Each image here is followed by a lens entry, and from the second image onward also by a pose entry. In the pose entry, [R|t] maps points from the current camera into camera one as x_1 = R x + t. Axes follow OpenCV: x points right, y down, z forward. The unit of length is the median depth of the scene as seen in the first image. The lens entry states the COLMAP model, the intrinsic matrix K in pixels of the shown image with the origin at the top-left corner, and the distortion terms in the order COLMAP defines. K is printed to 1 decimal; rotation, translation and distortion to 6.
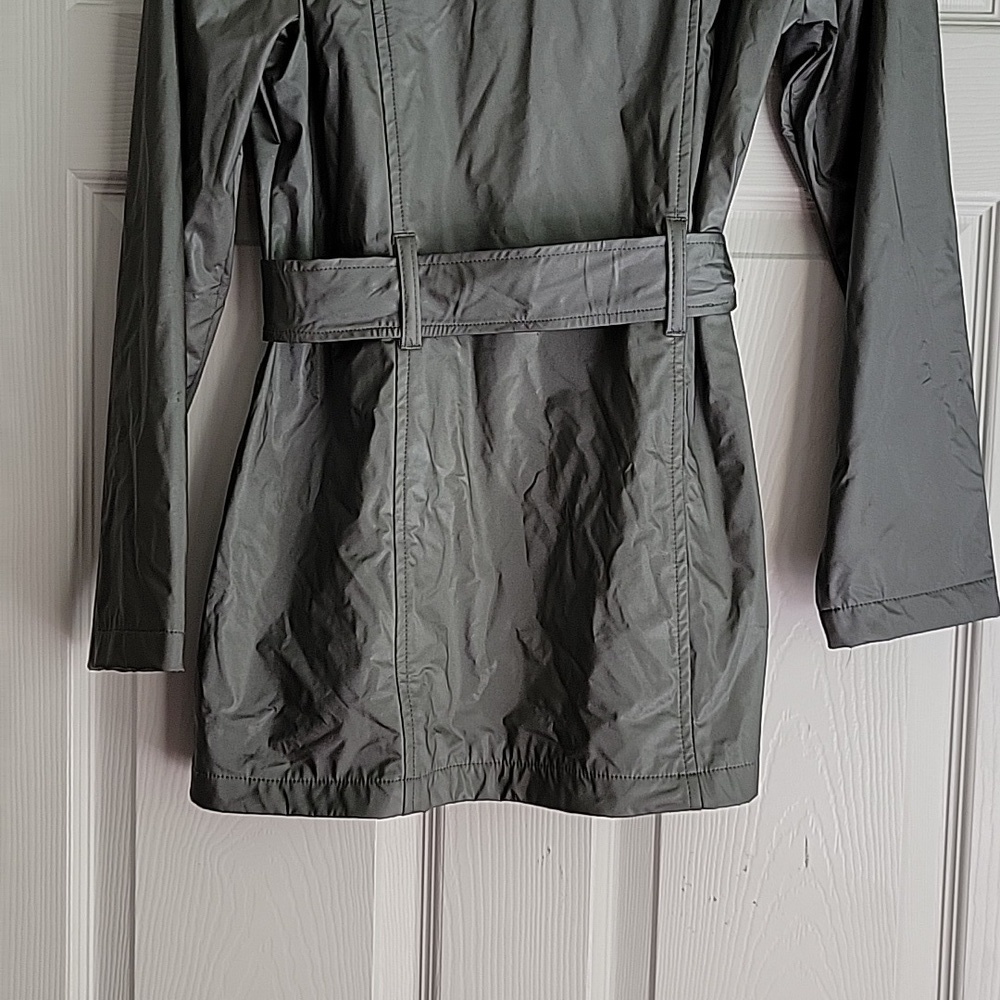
lens RADIAL K [[1676.0, 0, 503.6], [0, 1676.0, 478.5], [0, 0, 1]] dist [0.033338, 0.000000]
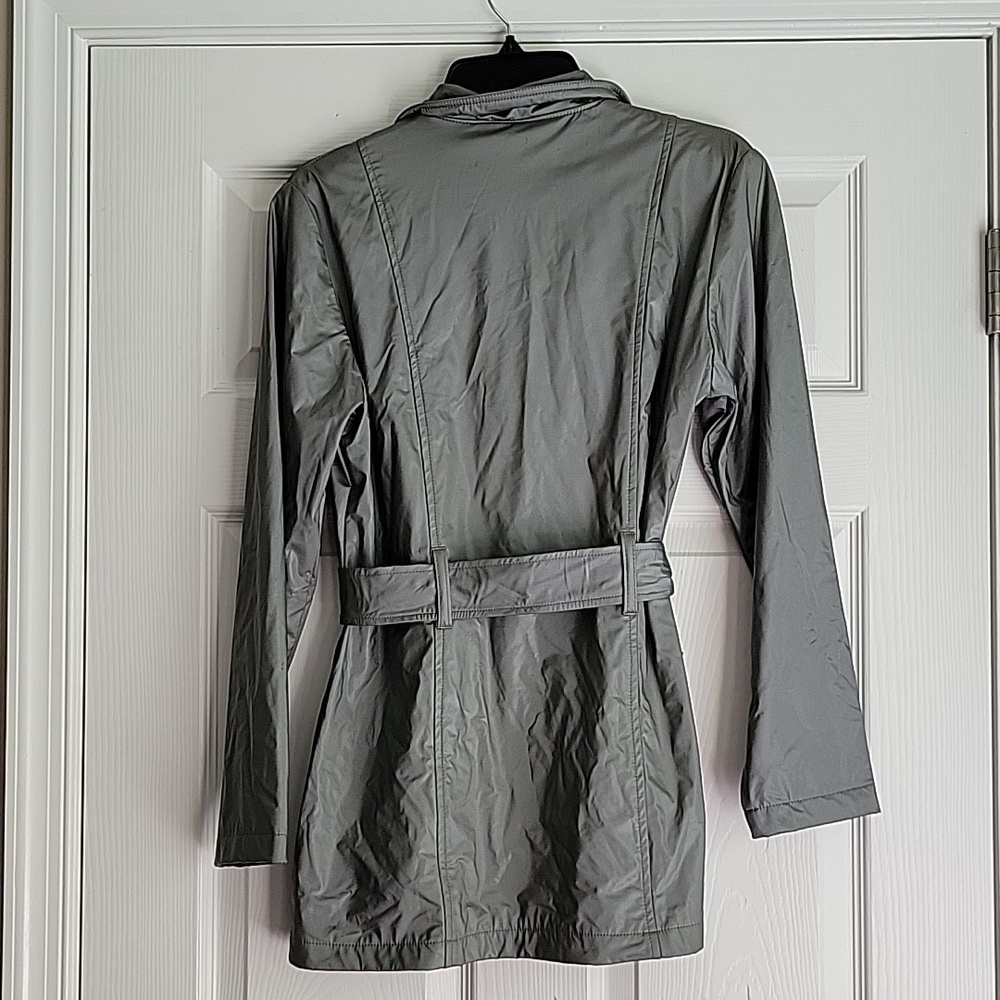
lens RADIAL K [[1676.0, 0, 509.6], [0, 1676.0, 506.2], [0, 0, 1]] dist [0.033338, 0.000000]
pose [[0.999375, -0.025479, -0.024491, 0.036663], [0.022187, 0.991734, -0.126380, 0.000687], [0.027508, 0.125757, 0.991680, -0.412448]]
